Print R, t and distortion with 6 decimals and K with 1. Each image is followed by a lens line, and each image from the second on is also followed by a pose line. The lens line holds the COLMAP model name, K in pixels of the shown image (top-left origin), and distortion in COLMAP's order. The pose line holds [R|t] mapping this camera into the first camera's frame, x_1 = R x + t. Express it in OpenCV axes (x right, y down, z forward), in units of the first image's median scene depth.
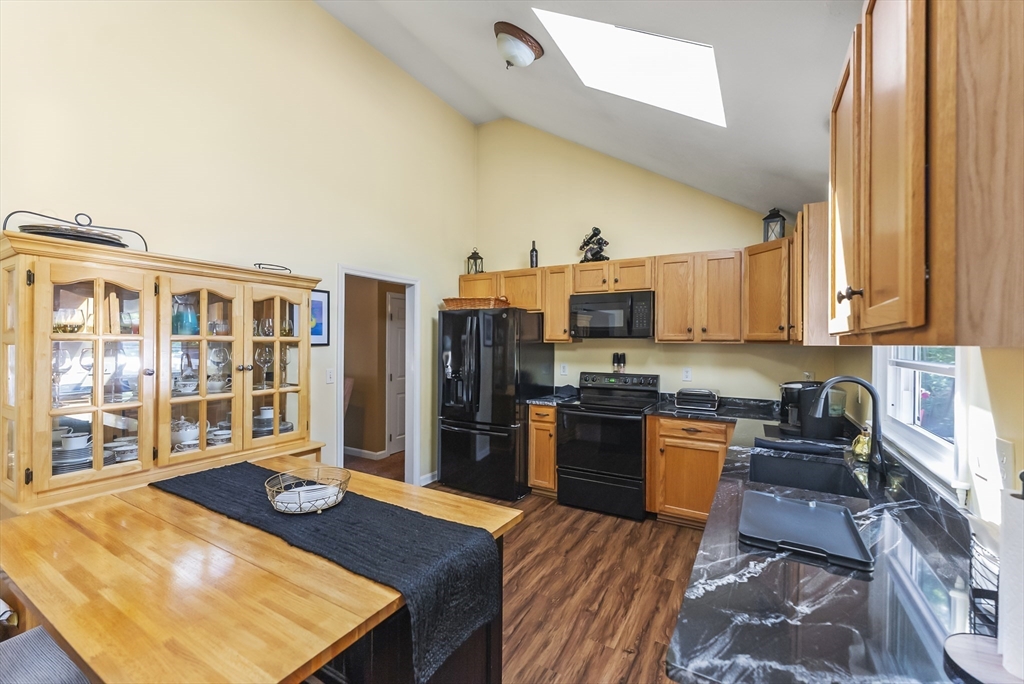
lens RADIAL K [[423.1, 0, 512.0], [0, 423.1, 342.0], [0, 0, 1]] dist [0.000235, -0.000063]
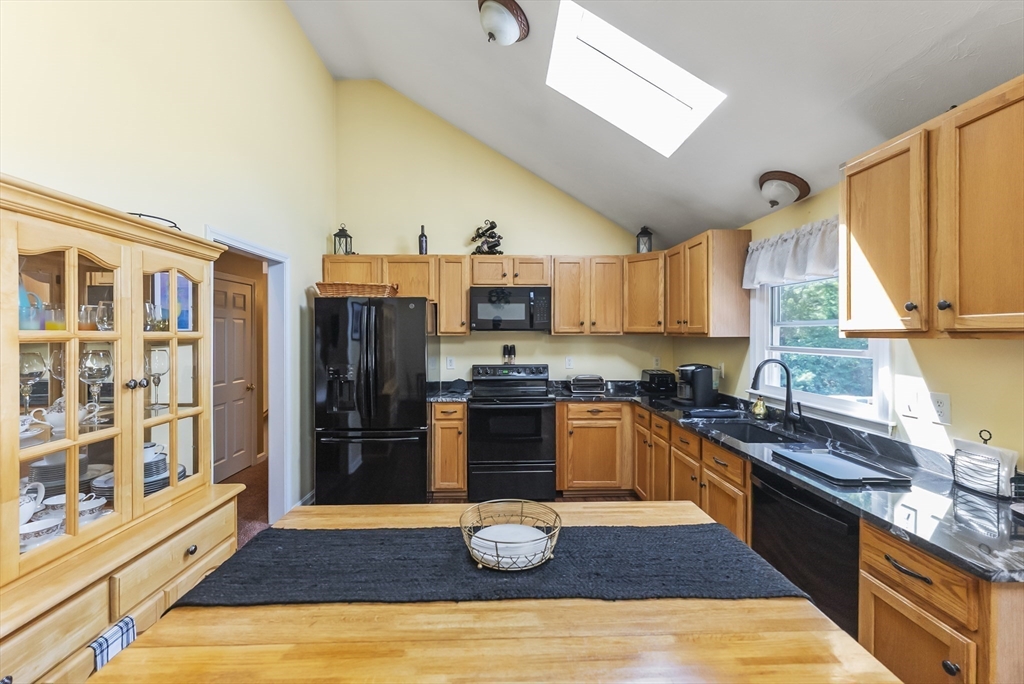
lens RADIAL K [[424.9, 0, 511.7], [0, 424.9, 335.4], [0, 0, 1]] dist [-0.000651, 0.000033]
pose [[0.846107, -0.008594, 0.532943, -0.311145], [0.005109, 0.999955, 0.008014, -0.006147], [-0.532988, -0.004058, 0.846113, 0.121752]]
